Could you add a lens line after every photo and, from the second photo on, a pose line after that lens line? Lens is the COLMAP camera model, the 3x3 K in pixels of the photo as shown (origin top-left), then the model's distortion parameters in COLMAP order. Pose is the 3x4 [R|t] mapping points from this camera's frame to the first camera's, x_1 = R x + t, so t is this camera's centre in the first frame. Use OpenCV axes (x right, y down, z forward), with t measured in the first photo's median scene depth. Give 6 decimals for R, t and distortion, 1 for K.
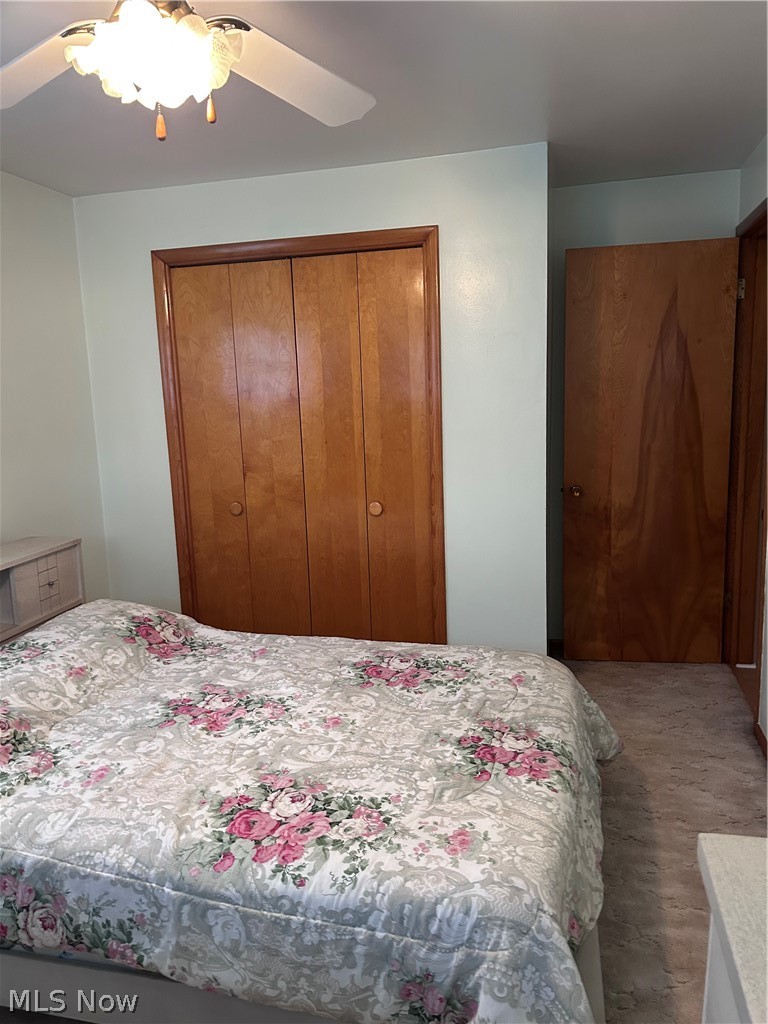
lens RADIAL K [[772.3, 0, 384.5], [0, 772.3, 512.8], [0, 0, 1]] dist [0.053360, -0.054832]
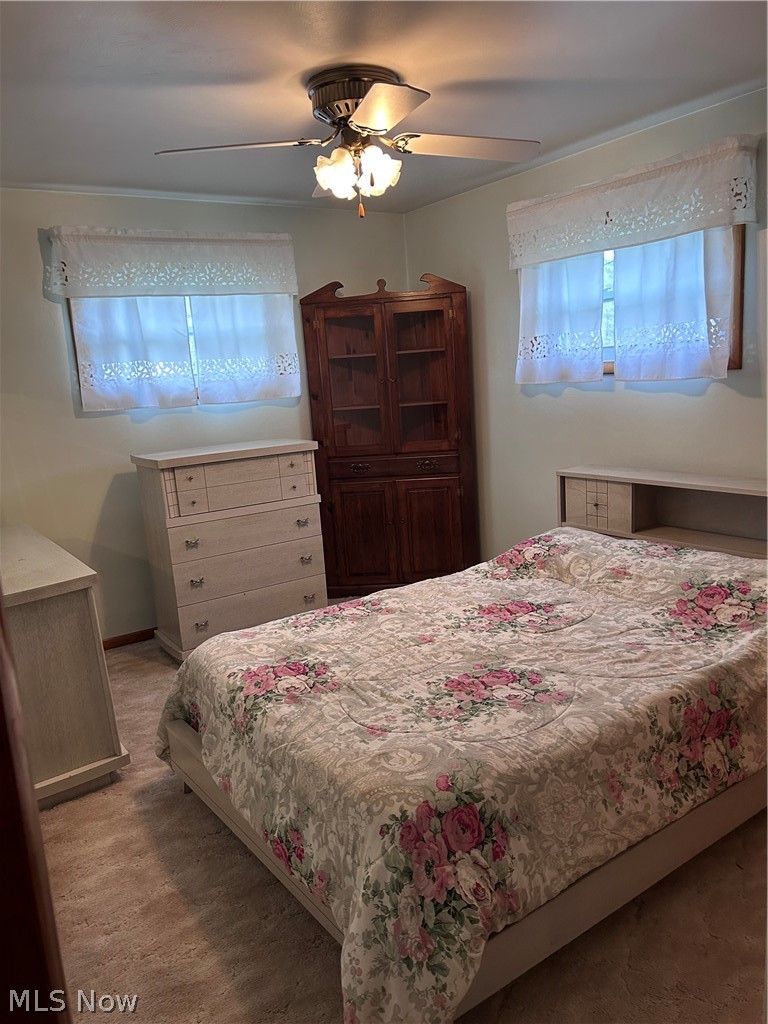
lens RADIAL K [[772.3, 0, 384.4], [0, 772.3, 513.9], [0, 0, 1]] dist [0.053360, -0.054832]
pose [[-0.668603, 0.219207, -0.710576, 0.724933], [-0.033024, 0.945868, 0.322867, -0.272821], [0.742886, 0.239336, -0.625171, 1.532549]]
